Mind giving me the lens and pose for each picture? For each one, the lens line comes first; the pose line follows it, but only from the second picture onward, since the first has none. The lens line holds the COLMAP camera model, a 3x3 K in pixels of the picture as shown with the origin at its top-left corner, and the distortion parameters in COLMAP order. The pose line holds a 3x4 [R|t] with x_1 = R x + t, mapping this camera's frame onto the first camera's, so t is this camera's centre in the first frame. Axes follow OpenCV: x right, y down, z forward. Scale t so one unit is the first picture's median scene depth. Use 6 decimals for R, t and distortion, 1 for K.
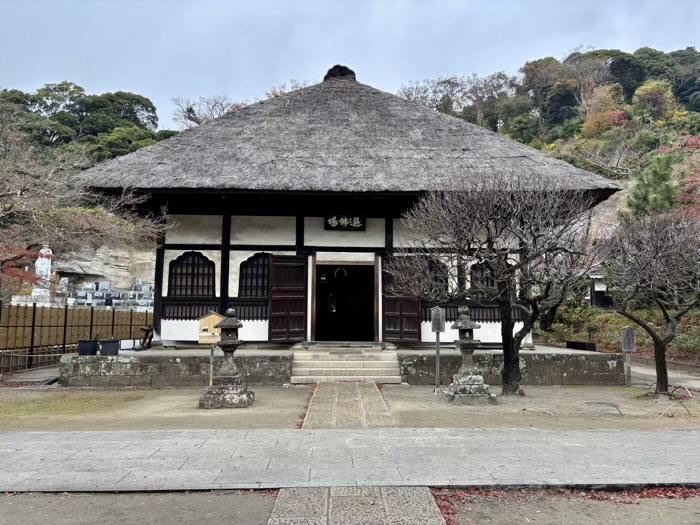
lens RADIAL K [[527.2, 0, 351.5], [0, 527.2, 261.7], [0, 0, 1]] dist [0.004425, -0.003727]
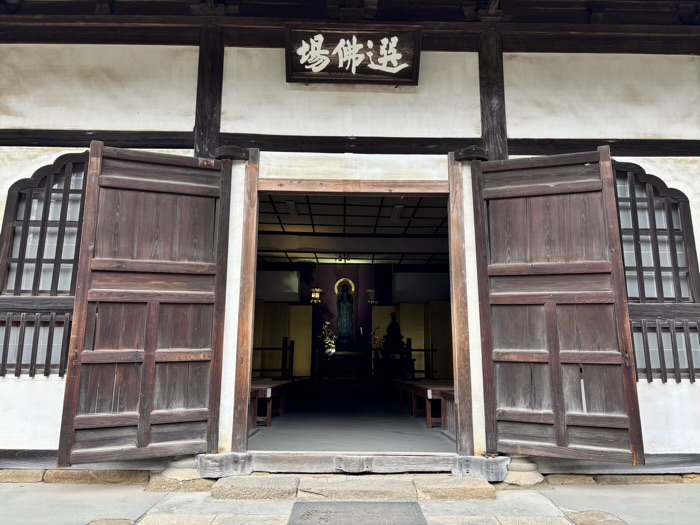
lens RADIAL K [[527.2, 0, 347.2], [0, 527.2, 262.4], [0, 0, 1]] dist [0.004425, -0.003727]
pose [[0.999391, -0.006043, -0.034381, -0.005457], [0.003446, 0.997169, -0.075119, 0.070187], [0.034737, 0.074954, 0.996582, 0.700281]]
